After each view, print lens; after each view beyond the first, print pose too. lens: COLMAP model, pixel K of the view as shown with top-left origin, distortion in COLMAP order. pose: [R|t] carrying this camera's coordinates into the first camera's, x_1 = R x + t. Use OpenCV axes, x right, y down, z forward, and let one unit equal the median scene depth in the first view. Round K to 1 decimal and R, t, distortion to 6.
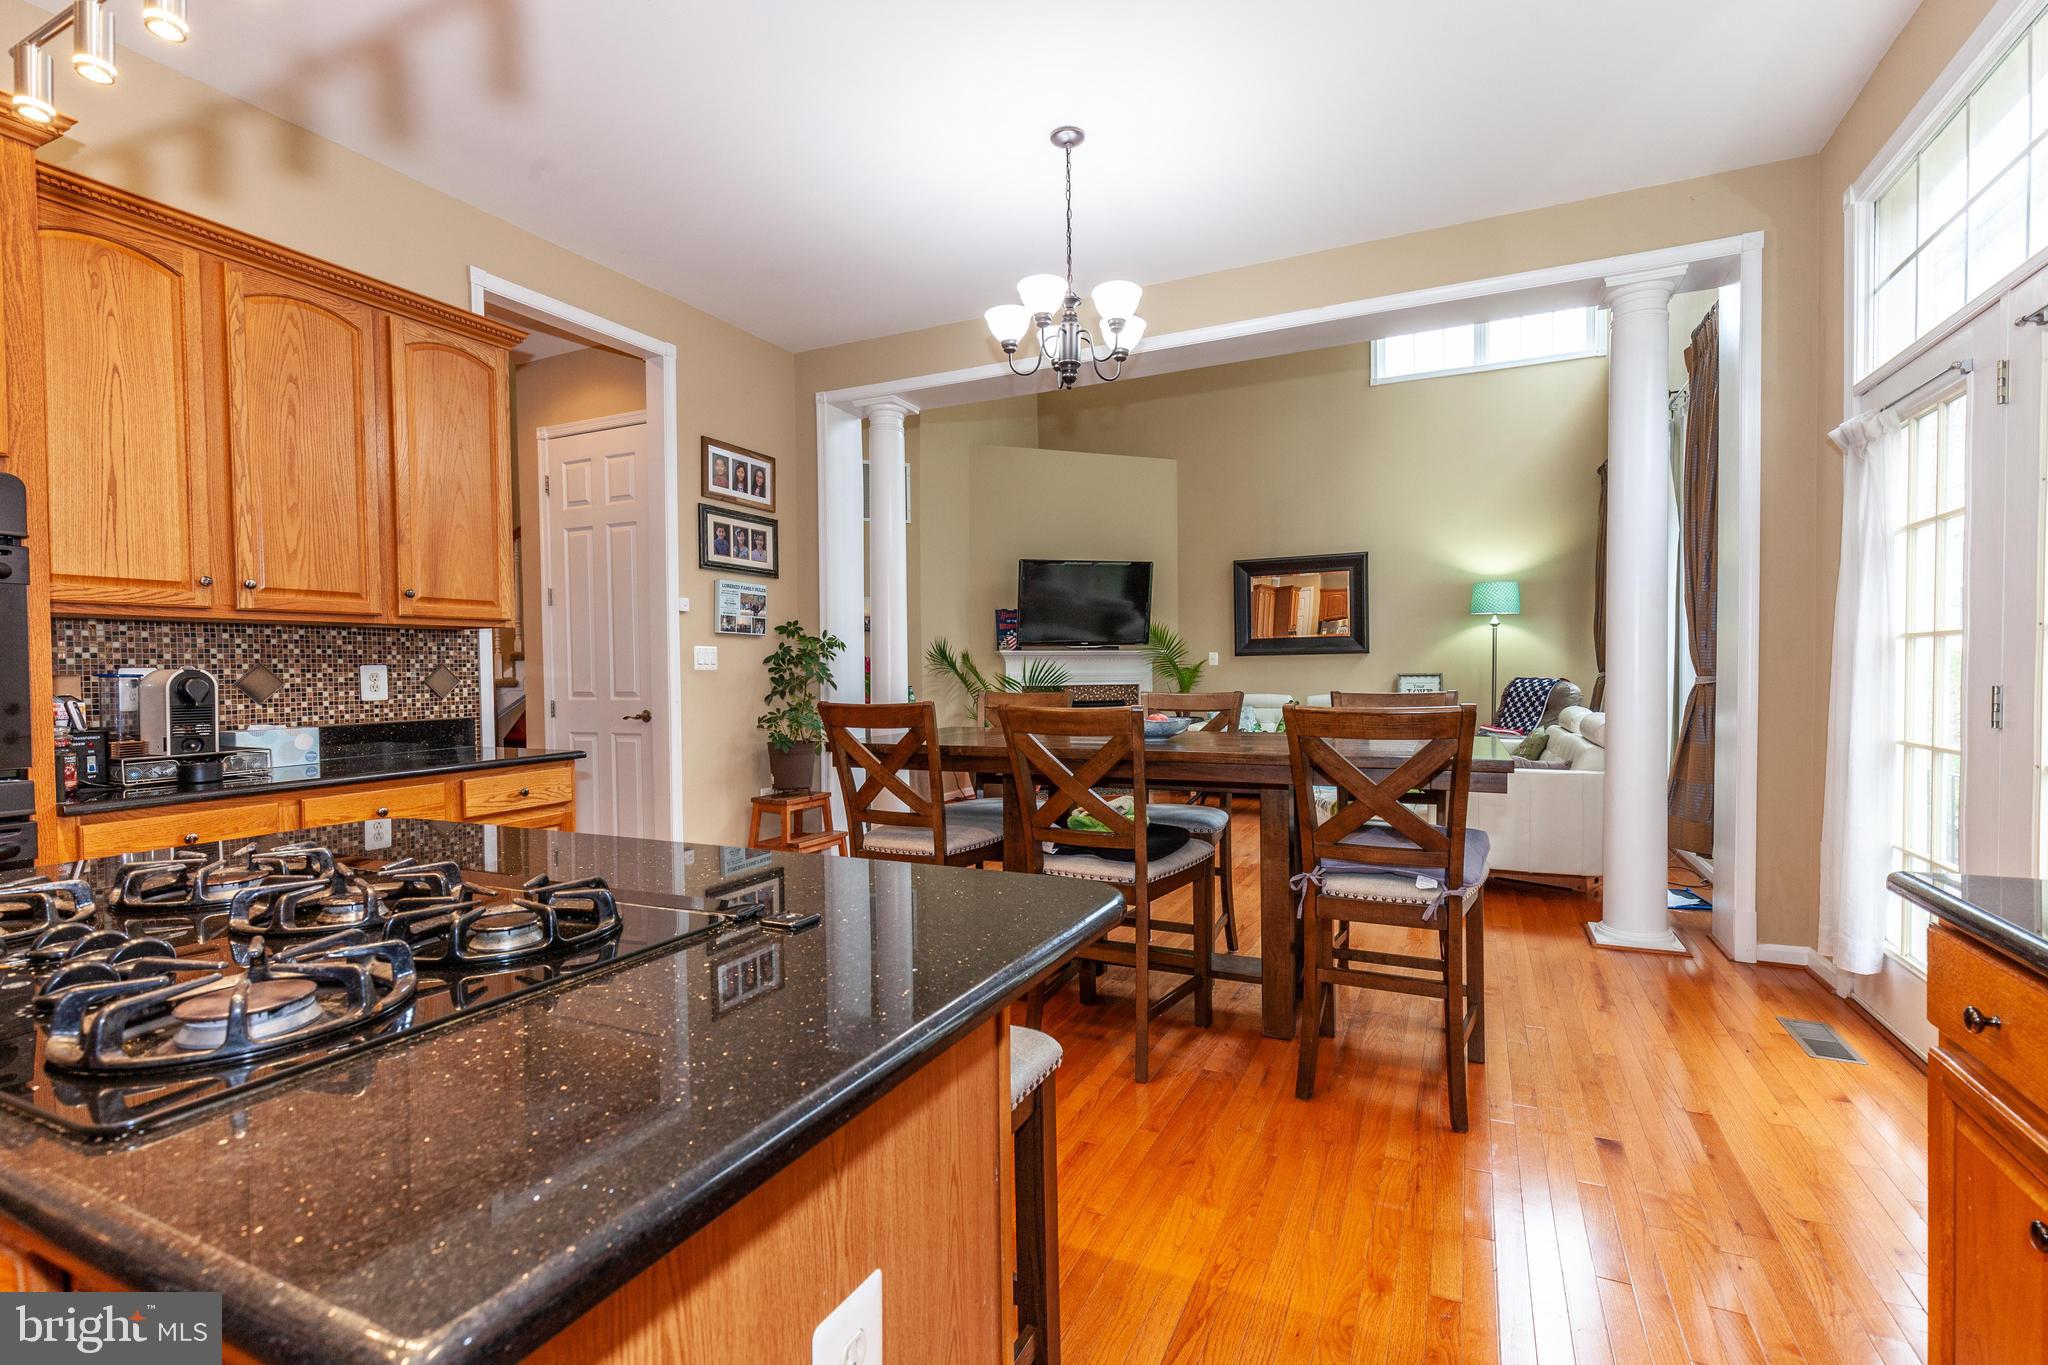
lens RADIAL K [[919.2, 0, 1033.1], [0, 919.2, 686.4], [0, 0, 1]] dist [0.000560, 0.000475]
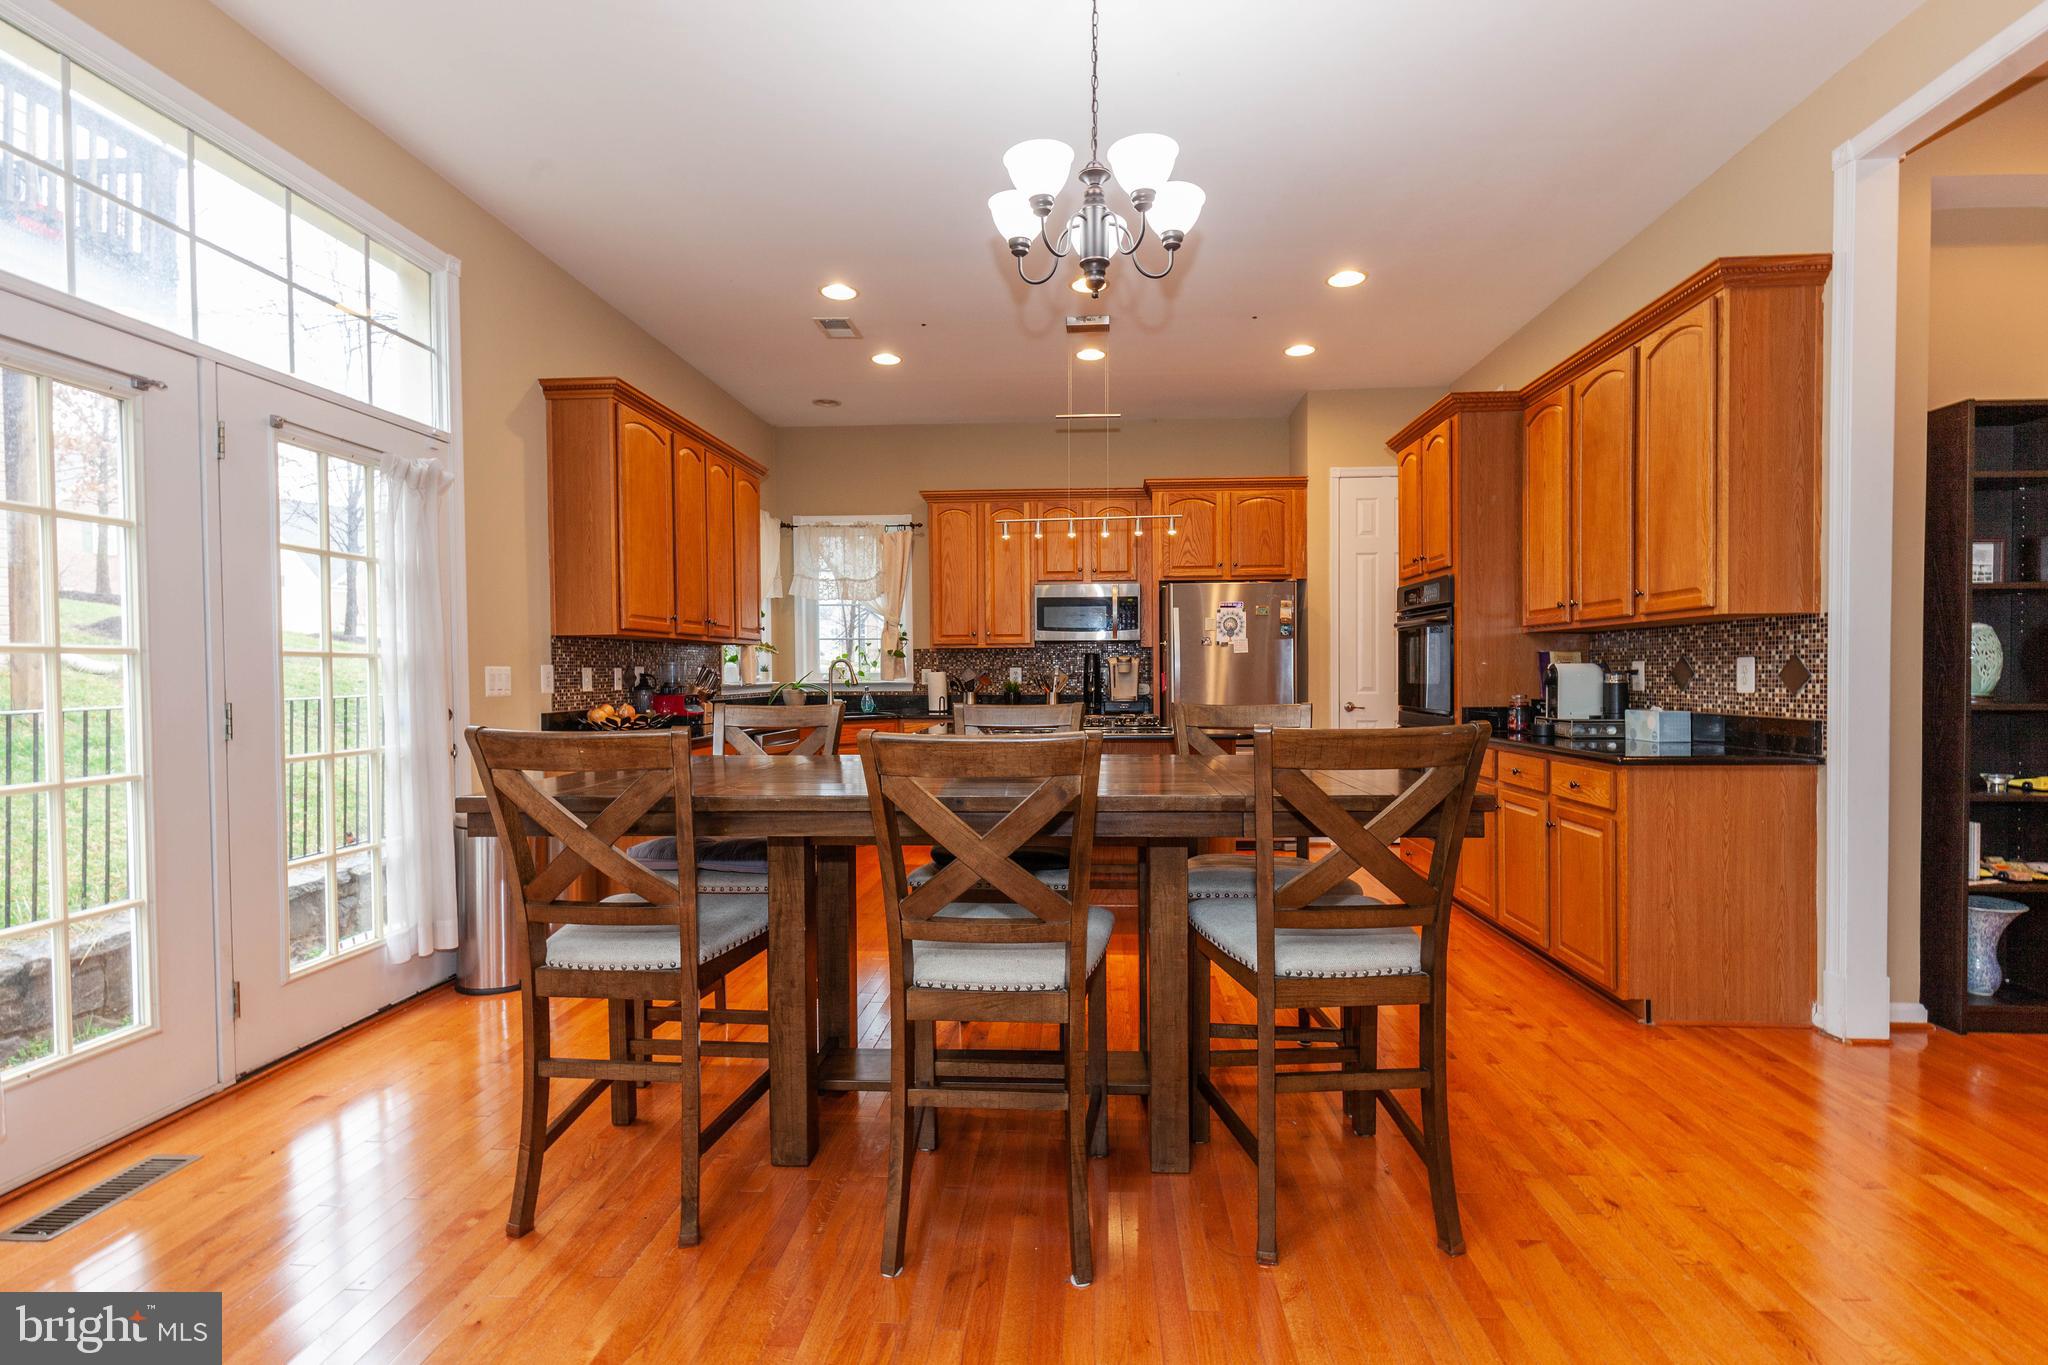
lens RADIAL K [[923.2, 0, 1041.1], [0, 923.2, 686.9], [0, 0, 1]] dist [0.003434, -0.000830]
pose [[-0.927435, 0.023824, -0.373224, 0.354148], [0.009853, 0.999179, 0.039297, -0.037128], [0.373854, 0.032768, -0.926909, 1.611616]]
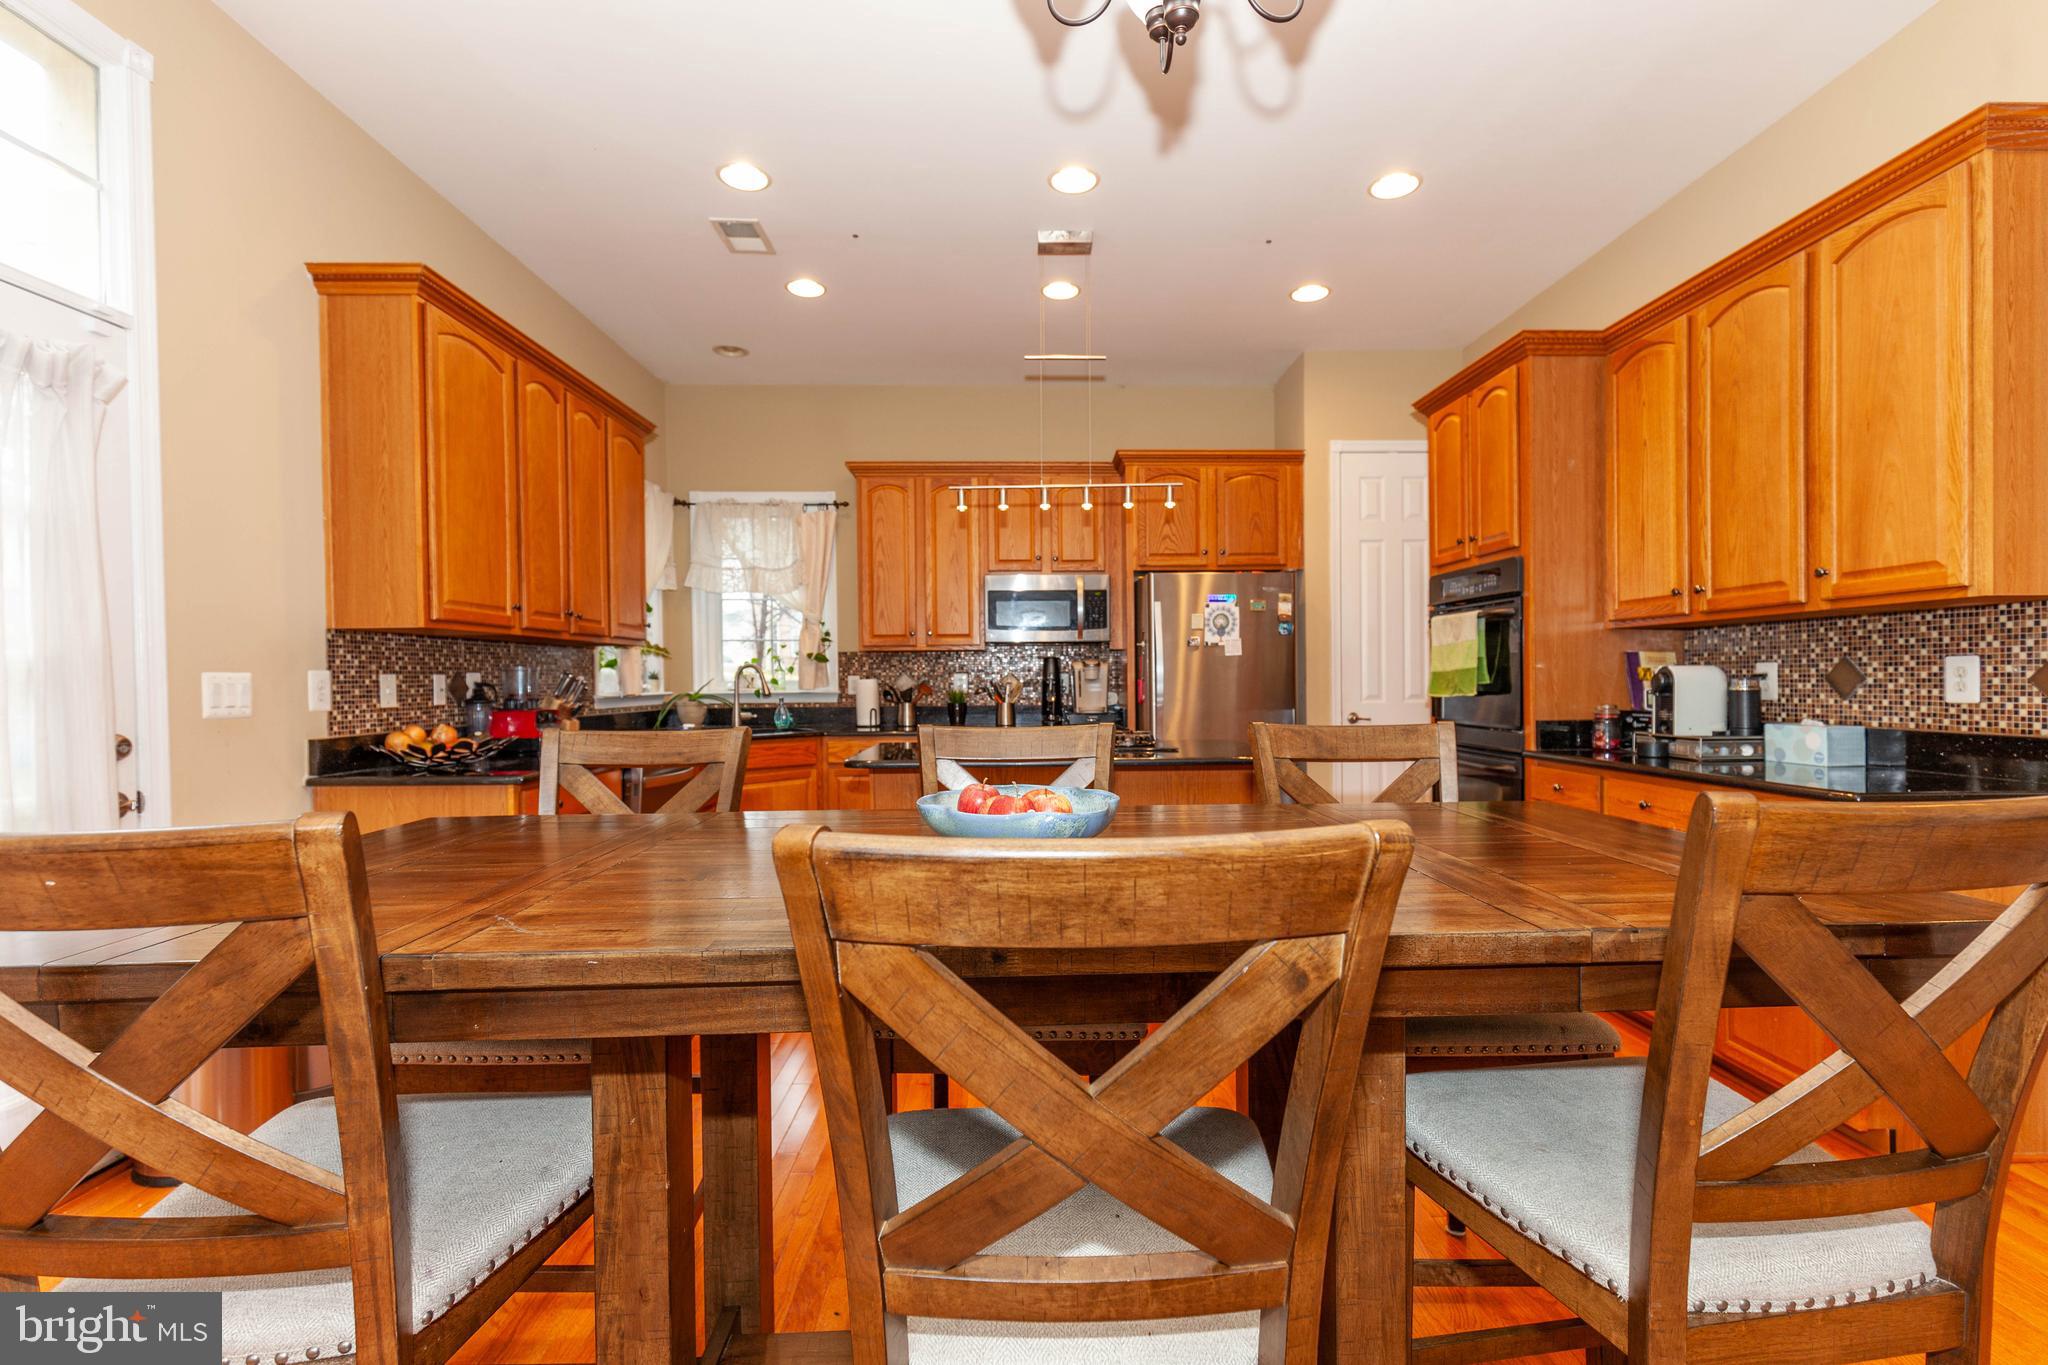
lens RADIAL K [[923.2, 0, 1041.1], [0, 923.2, 686.9], [0, 0, 1]] dist [0.003434, -0.000830]
pose [[-0.890058, 0.024292, -0.455200, 0.298158], [0.010712, 0.999418, 0.032390, -0.029979], [0.455722, 0.023953, -0.889800, 1.308416]]
